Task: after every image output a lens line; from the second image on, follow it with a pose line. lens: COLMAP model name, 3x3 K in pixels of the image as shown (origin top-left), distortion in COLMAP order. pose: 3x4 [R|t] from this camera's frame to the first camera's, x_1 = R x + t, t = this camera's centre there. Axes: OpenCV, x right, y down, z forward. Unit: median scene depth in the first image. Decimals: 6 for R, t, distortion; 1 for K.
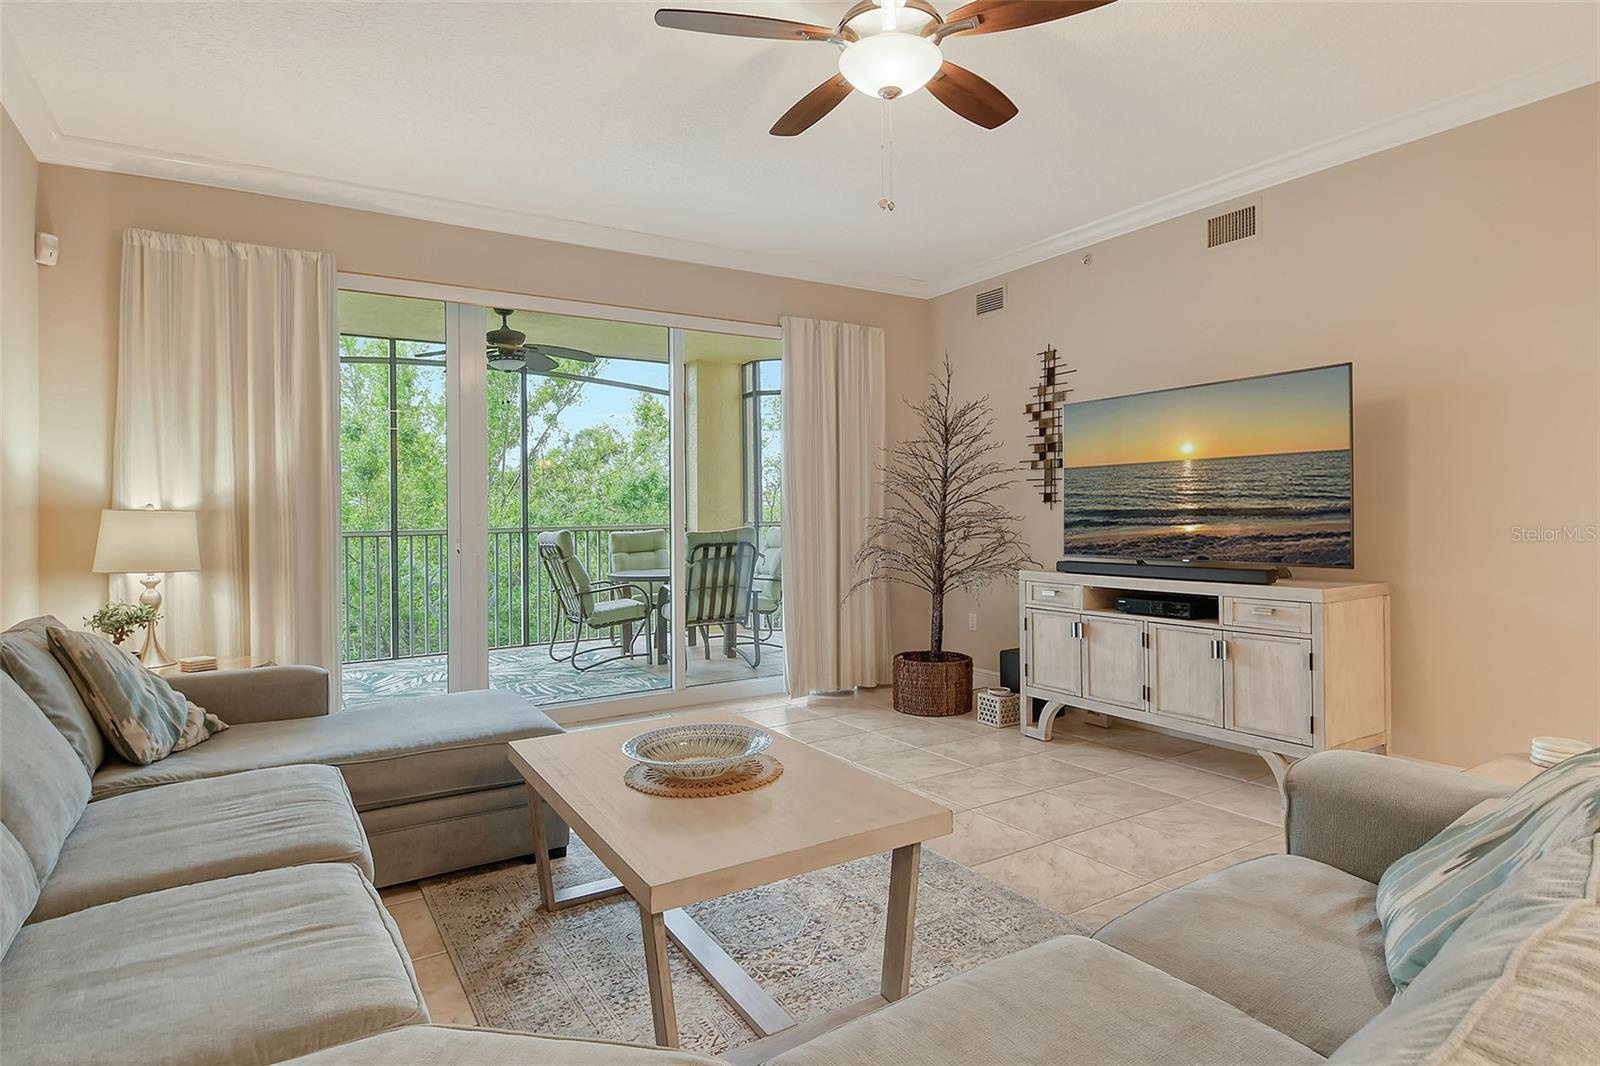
lens RADIAL K [[817.4, 0, 799.2], [0, 817.4, 507.5], [0, 0, 1]] dist [0.001474, 0.000133]
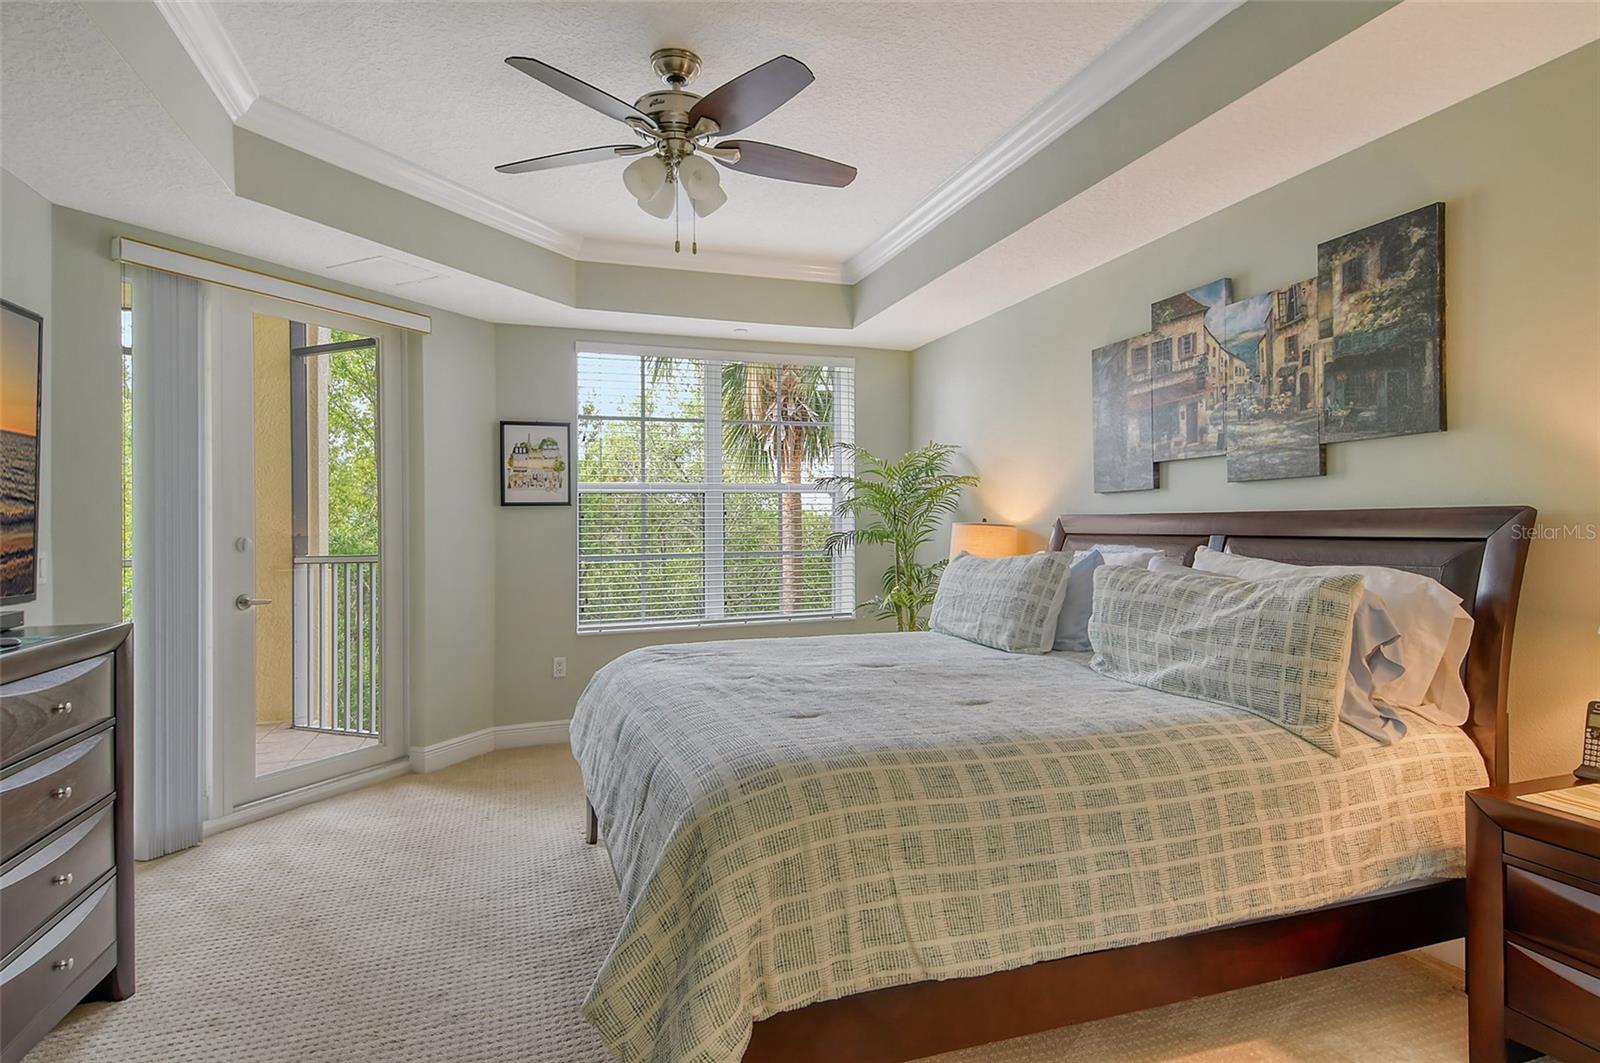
lens RADIAL K [[859.6, 0, 822.1], [0, 859.6, 533.8], [0, 0, 1]] dist [0.049220, -0.000801]
pose [[-0.969446, 0.003126, 0.245284, -0.184217], [0.001349, 0.999972, -0.007414, 0.020294], [-0.245300, -0.006857, -0.969423, 1.381949]]
